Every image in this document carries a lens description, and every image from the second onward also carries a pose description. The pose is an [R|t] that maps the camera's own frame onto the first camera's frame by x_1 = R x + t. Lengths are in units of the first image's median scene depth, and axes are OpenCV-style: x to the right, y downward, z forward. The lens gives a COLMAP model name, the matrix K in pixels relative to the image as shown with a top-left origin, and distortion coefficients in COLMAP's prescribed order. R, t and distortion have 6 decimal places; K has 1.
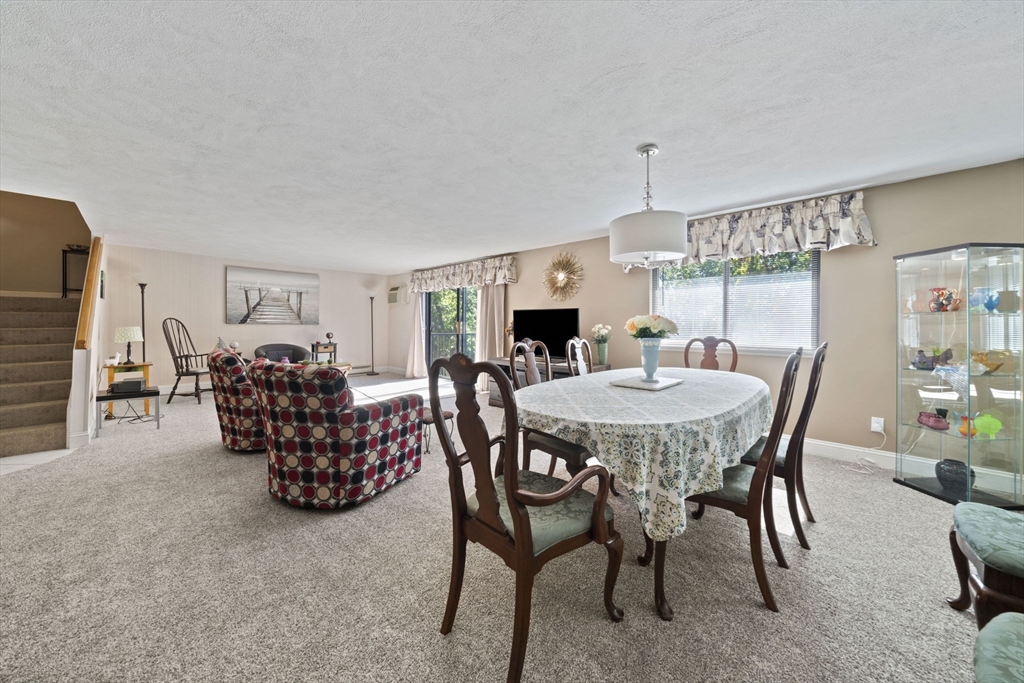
lens RADIAL K [[341.1, 0, 508.0], [0, 341.1, 330.5], [0, 0, 1]] dist [-0.000468, 0.000033]
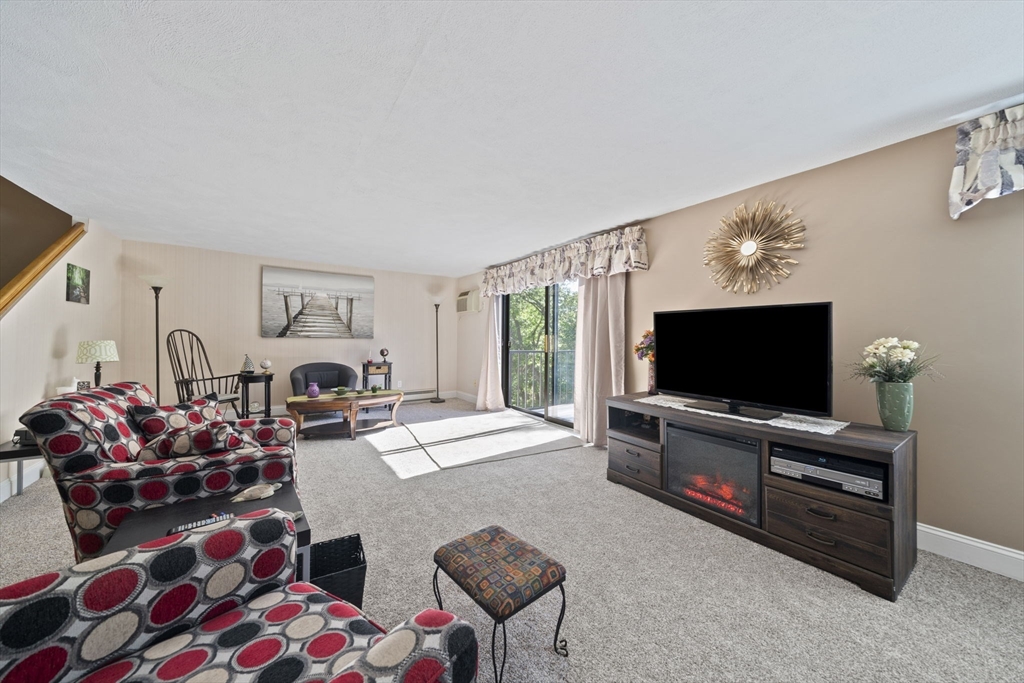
lens RADIAL K [[351.0, 0, 518.8], [0, 351.0, 344.0], [0, 0, 1]] dist [-0.001305, -0.000026]
pose [[0.981139, 0.003815, -0.193264, -0.065462], [-0.004667, 0.999981, -0.003953, -0.003627], [0.193246, 0.004780, 0.981139, 0.290249]]
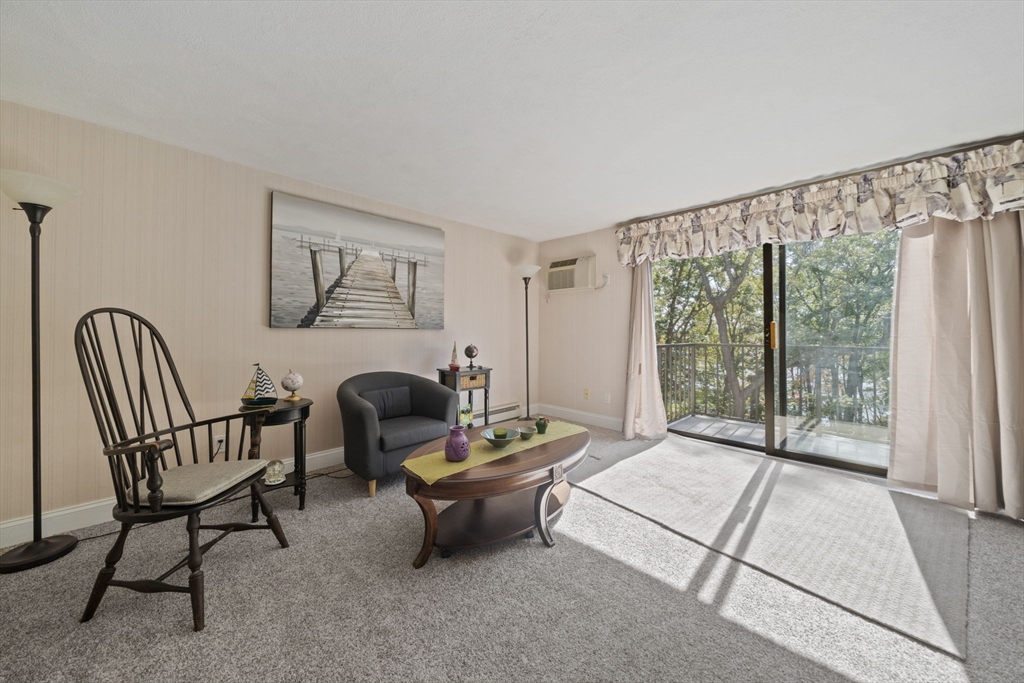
lens RADIAL K [[364.7, 0, 529.0], [0, 364.7, 329.0], [0, 0, 1]] dist [-0.002077, -0.000174]
pose [[0.999764, -0.005744, -0.020969, -0.479178], [0.005351, 0.999810, -0.018731, -0.008300], [0.021072, 0.018614, 0.999605, 0.537604]]
